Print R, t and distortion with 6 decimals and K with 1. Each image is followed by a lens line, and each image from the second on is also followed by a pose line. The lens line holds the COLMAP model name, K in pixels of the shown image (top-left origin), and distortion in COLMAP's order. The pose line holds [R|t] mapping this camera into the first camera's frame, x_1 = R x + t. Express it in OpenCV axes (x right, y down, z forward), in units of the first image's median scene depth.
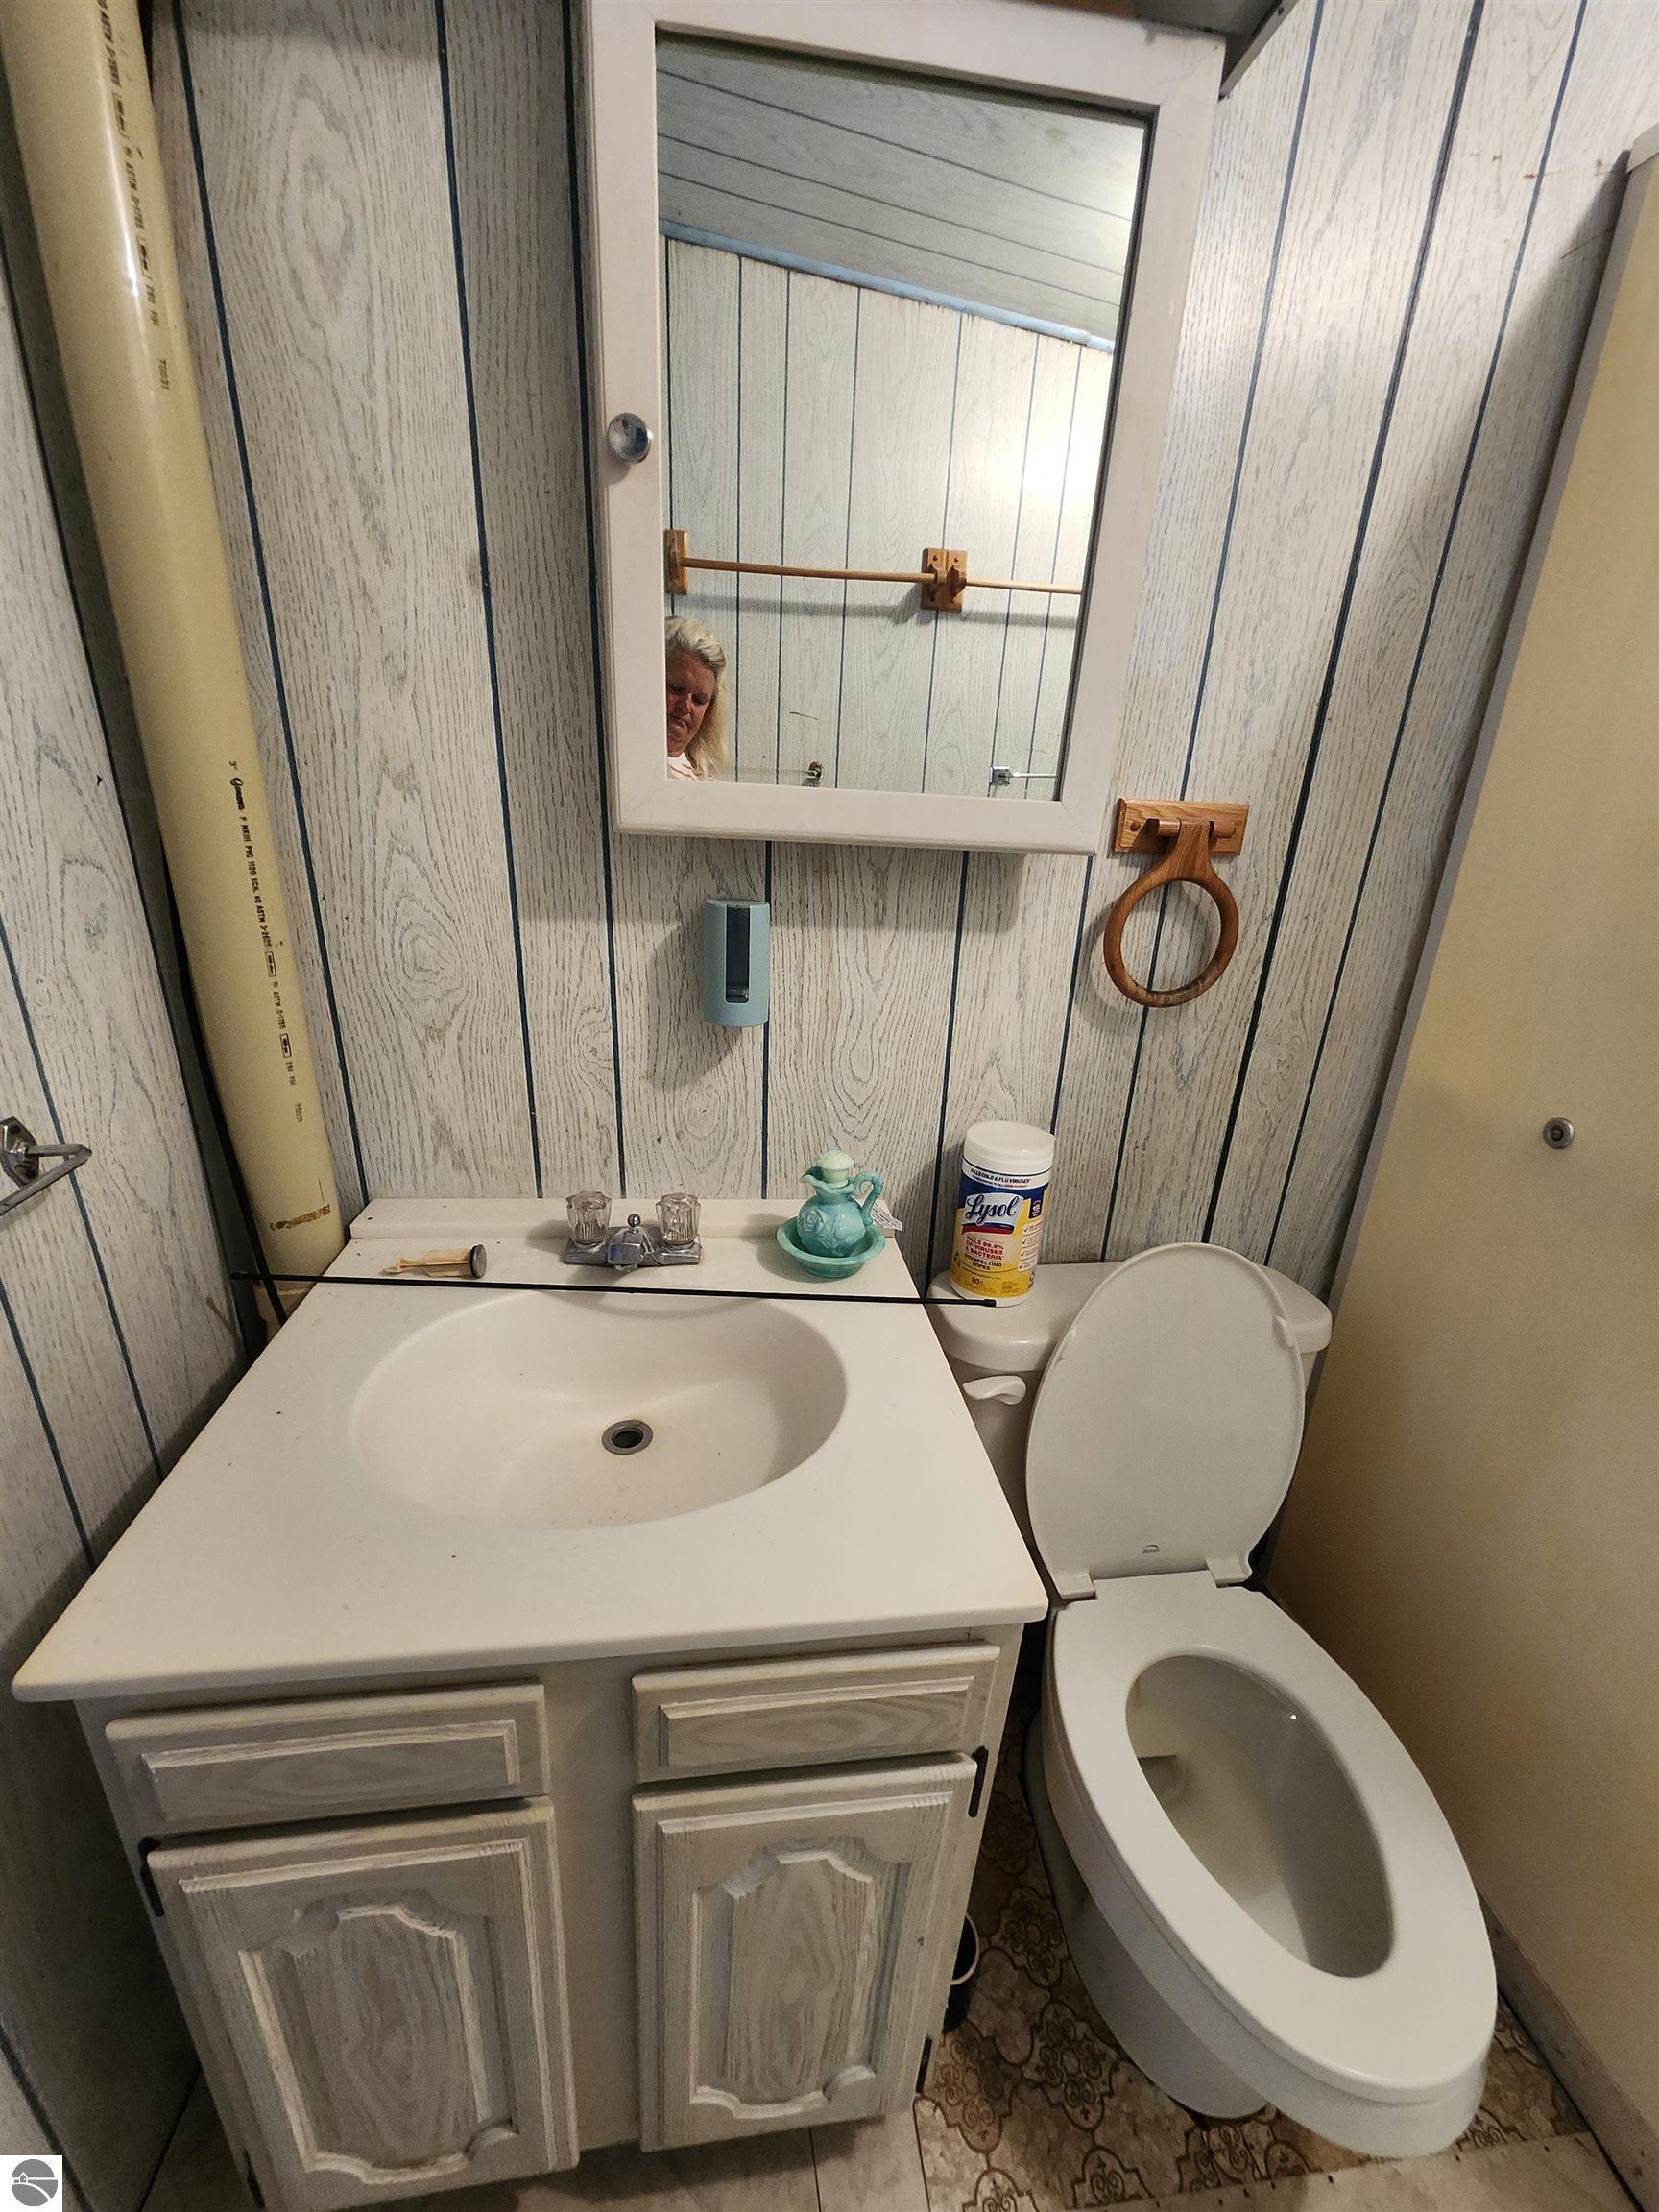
lens RADIAL K [[867.0, 0, 764.7], [0, 867.0, 1135.2], [0, 0, 1]] dist [0.001152, -0.001843]
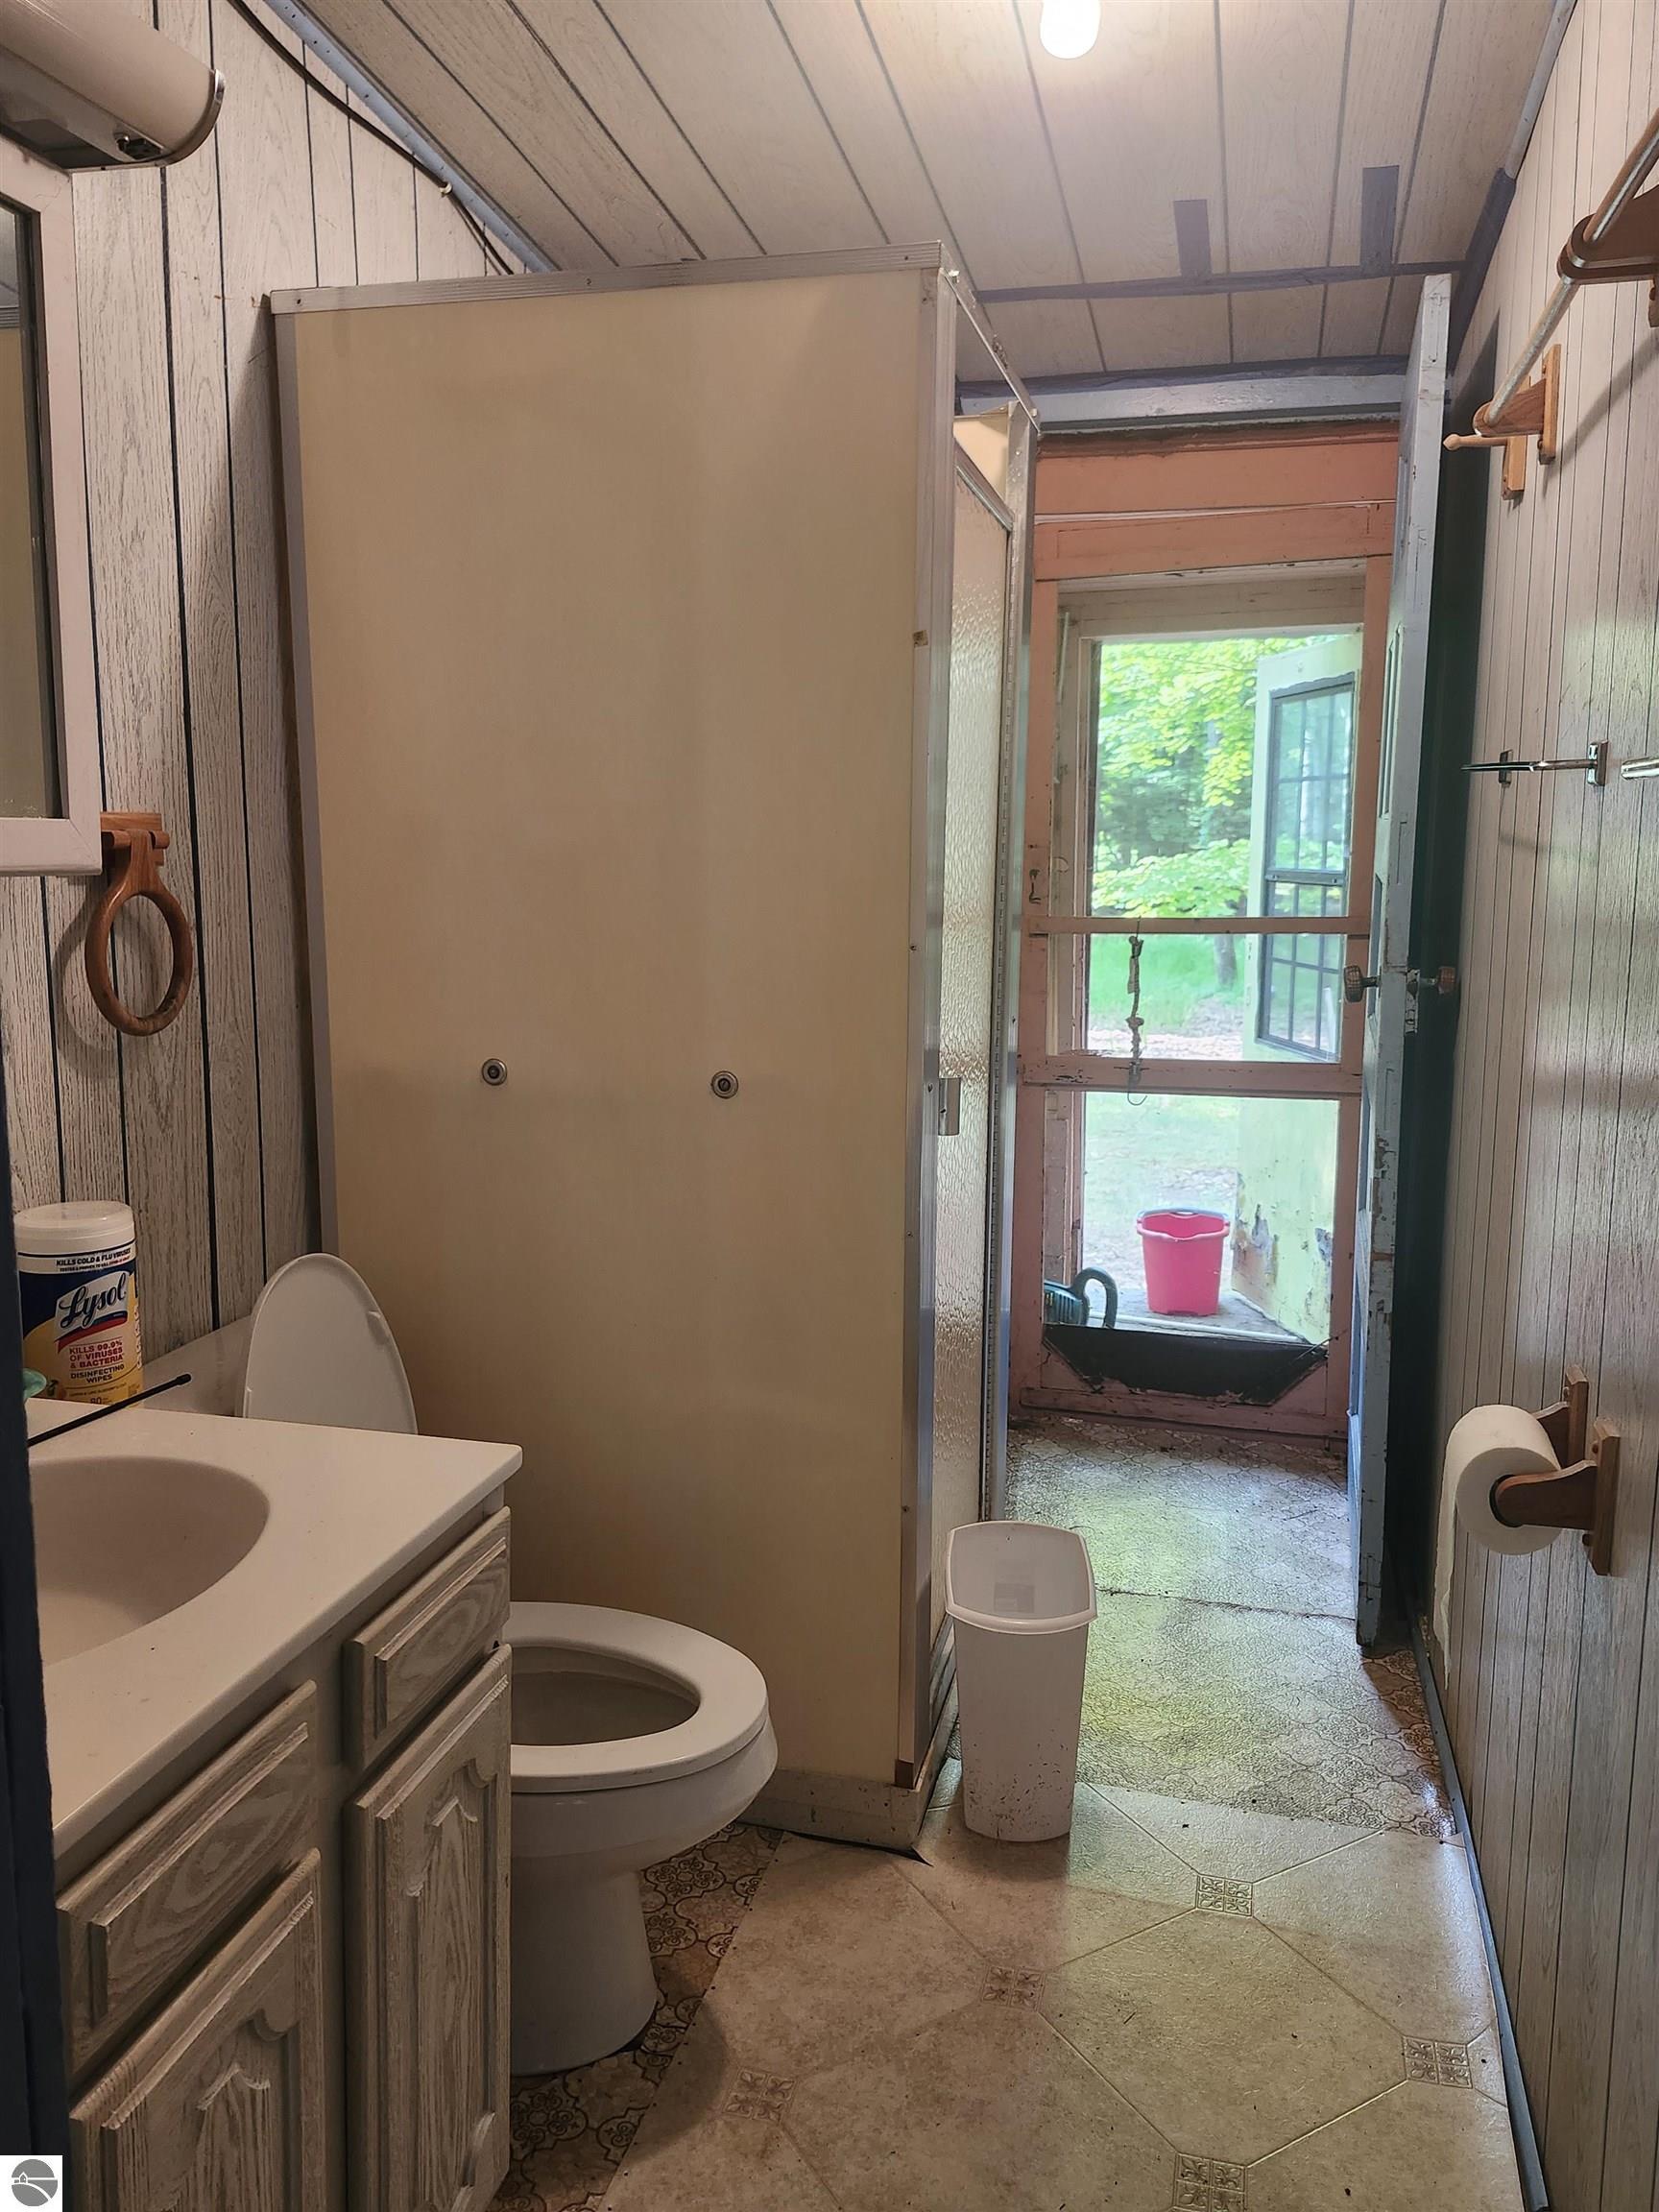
lens RADIAL K [[1705.7, 0, 830.5], [0, 1705.7, 1101.4], [0, 0, 1]] dist [0.000301, -0.005248]
pose [[0.354256, -0.180785, 0.917507, -1.005498], [0.330603, 0.941988, 0.057960, 0.049179], [-0.874760, 0.282798, 0.393473, -0.293117]]
